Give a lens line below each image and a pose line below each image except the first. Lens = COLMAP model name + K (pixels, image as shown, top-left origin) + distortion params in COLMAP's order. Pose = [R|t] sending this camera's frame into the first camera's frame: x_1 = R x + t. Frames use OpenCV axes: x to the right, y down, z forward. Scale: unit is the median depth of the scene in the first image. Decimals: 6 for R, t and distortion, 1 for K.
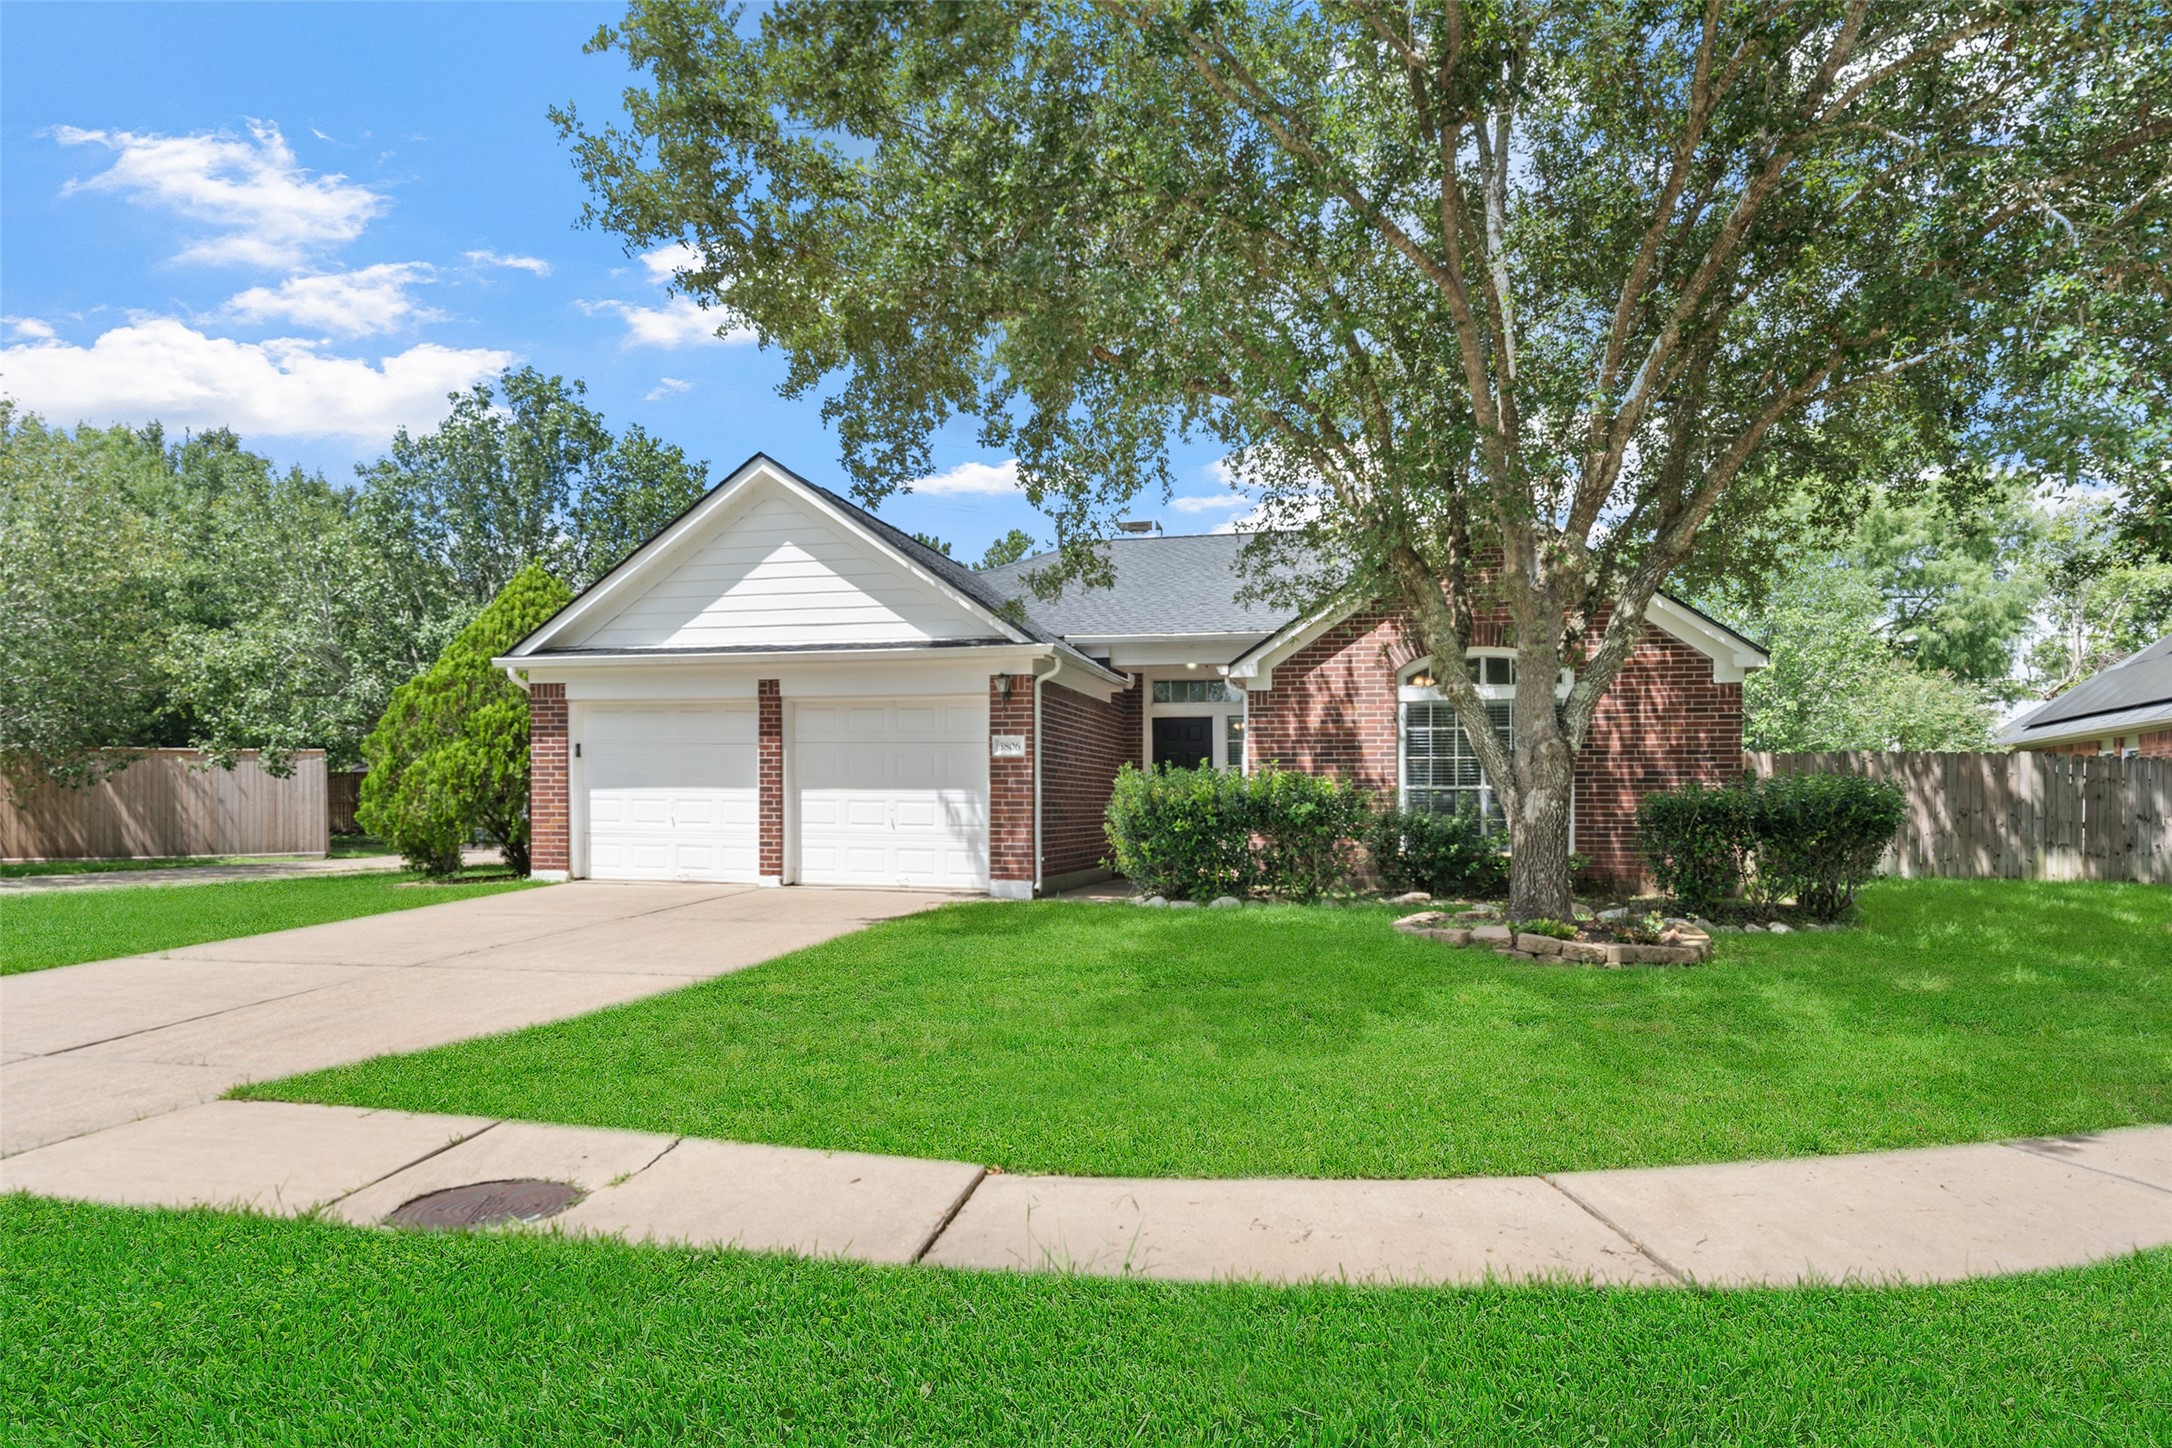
lens RADIAL K [[1260.3, 0, 1084.1], [0, 1260.3, 647.6], [0, 0, 1]] dist [0.002233, -0.000568]
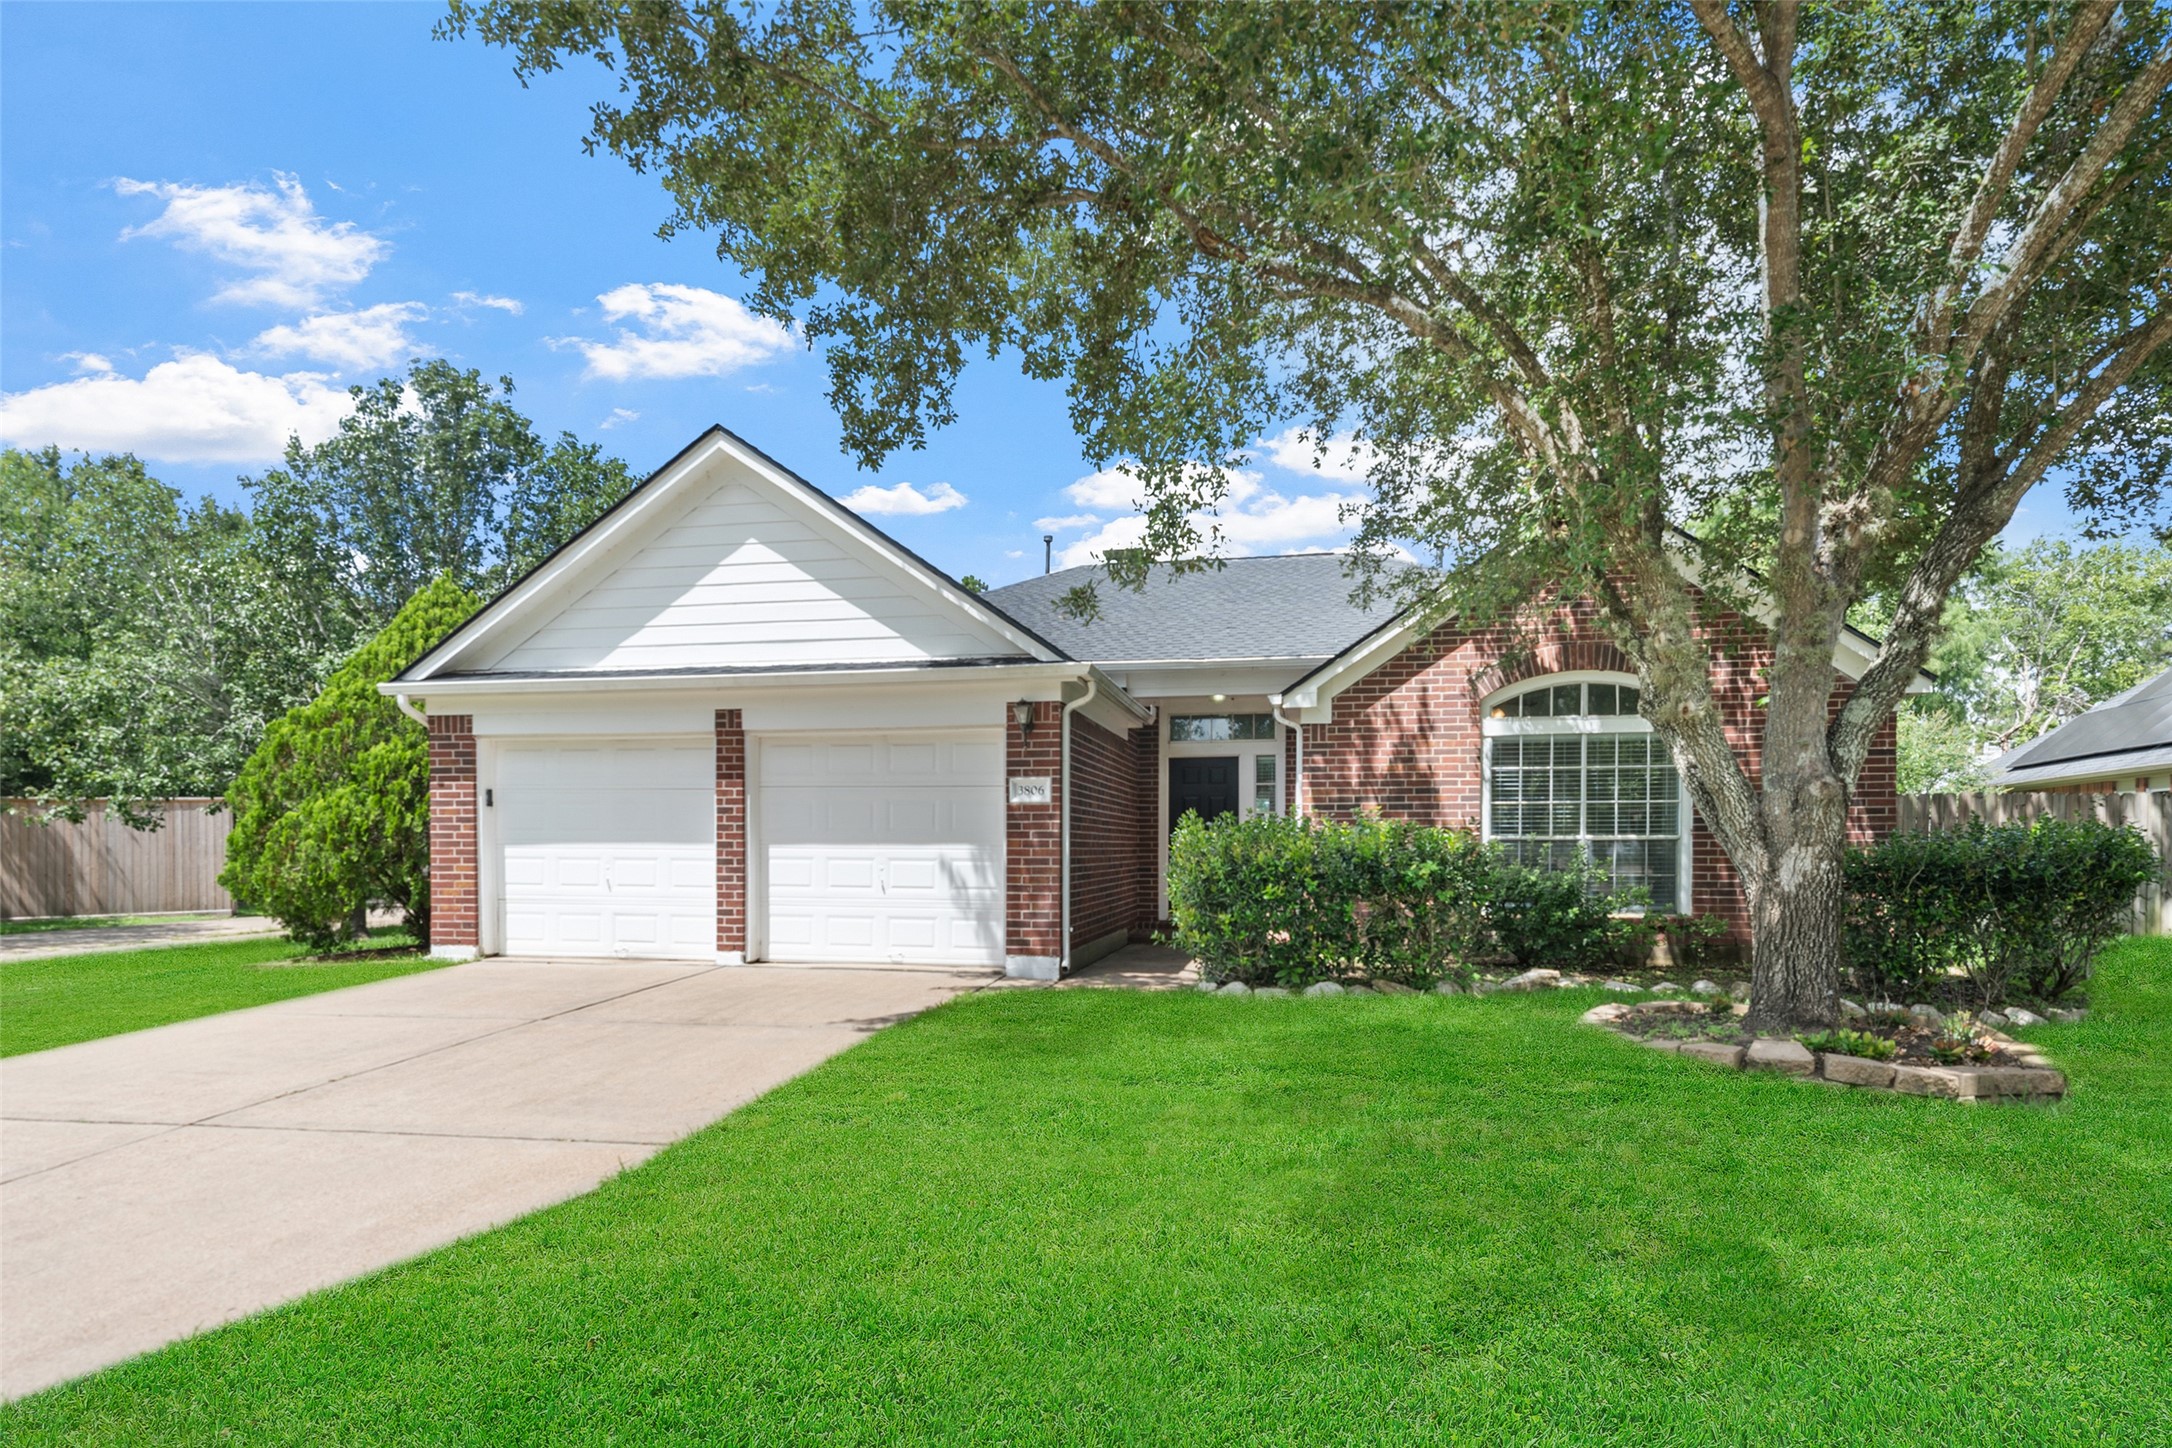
lens RADIAL K [[1196.2, 0, 1084.3], [0, 1196.2, 708.3], [0, 0, 1]] dist [0.004221, 0.000761]
pose [[0.998751, -0.000169, 0.049973, -0.057291], [-0.000236, 0.999967, 0.008082, 0.017491], [-0.049972, -0.008084, 0.998718, 0.210895]]
